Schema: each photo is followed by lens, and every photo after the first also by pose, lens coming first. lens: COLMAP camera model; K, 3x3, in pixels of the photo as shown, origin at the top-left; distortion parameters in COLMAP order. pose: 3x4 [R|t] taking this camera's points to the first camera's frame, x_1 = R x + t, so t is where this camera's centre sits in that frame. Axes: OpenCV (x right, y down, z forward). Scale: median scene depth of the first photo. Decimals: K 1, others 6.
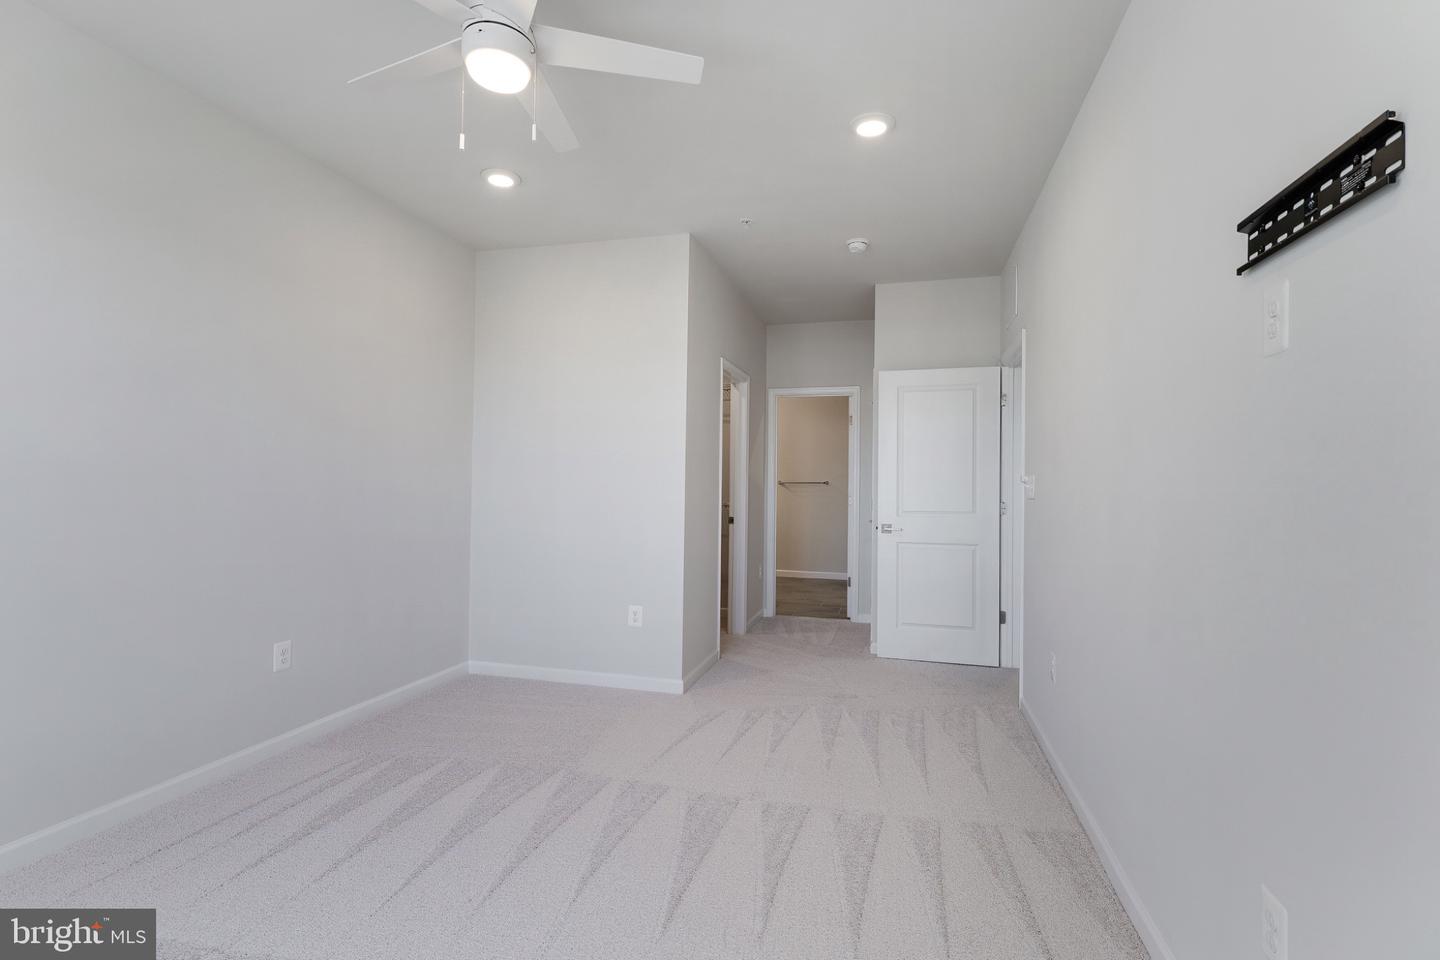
lens RADIAL K [[660.2, 0, 720.0], [0, 660.2, 480.0], [0, 0, 1]] dist [0.014446, -0.014118]
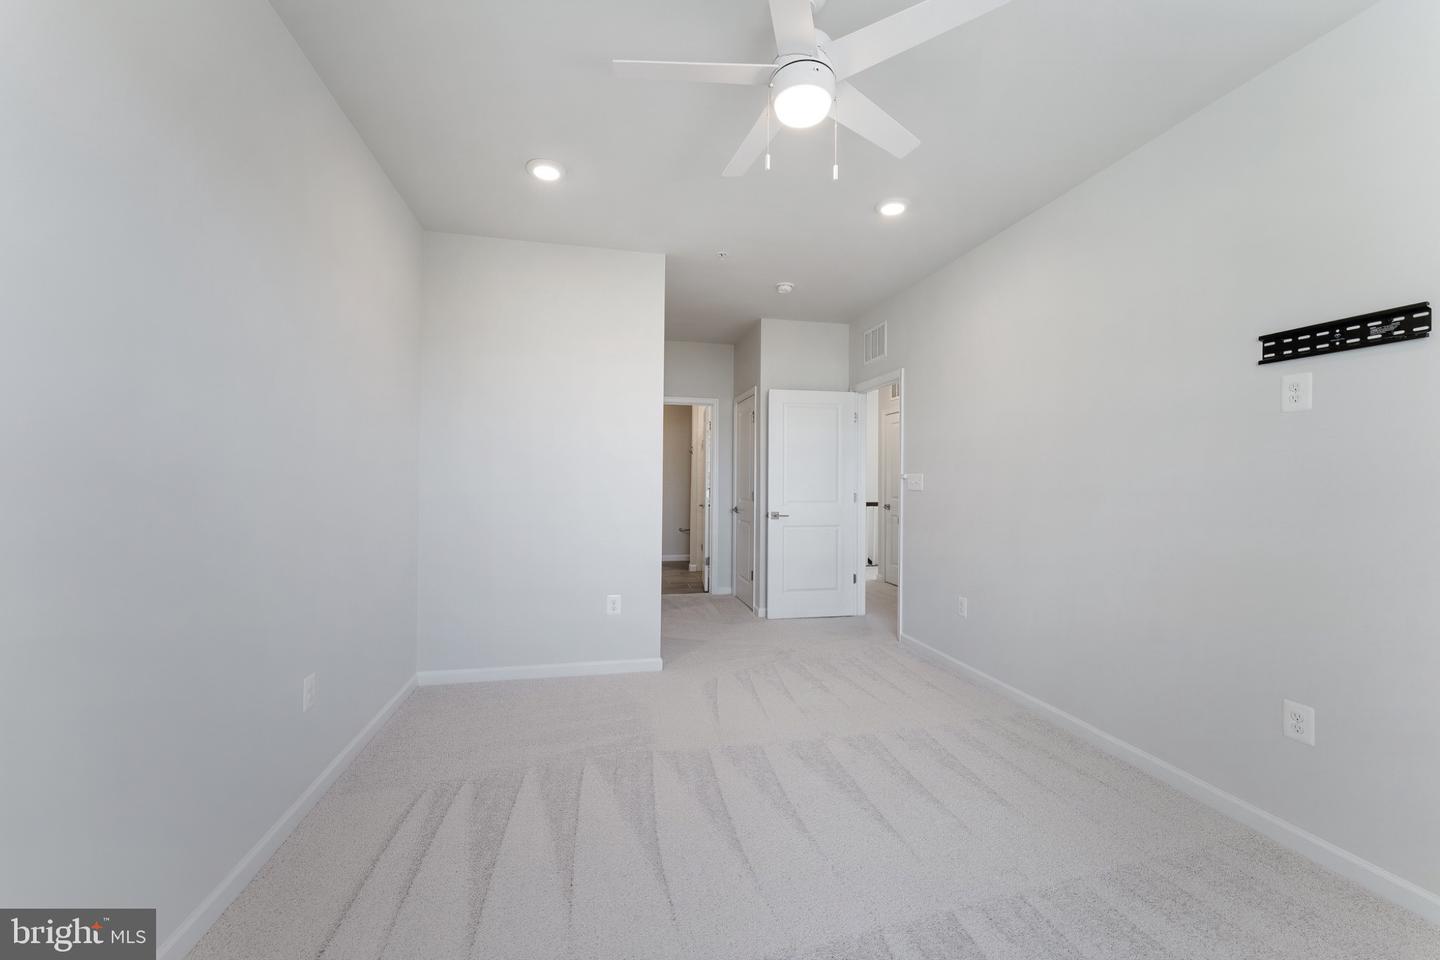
lens RADIAL K [[577.7, 0, 724.8], [0, 577.7, 478.3], [0, 0, 1]] dist [-0.000532, -0.000233]
pose [[0.885170, -0.001922, 0.465263, -0.403097], [-0.000881, 0.999983, 0.005807, -0.003327], [-0.465266, -0.005551, 0.885153, 0.094819]]
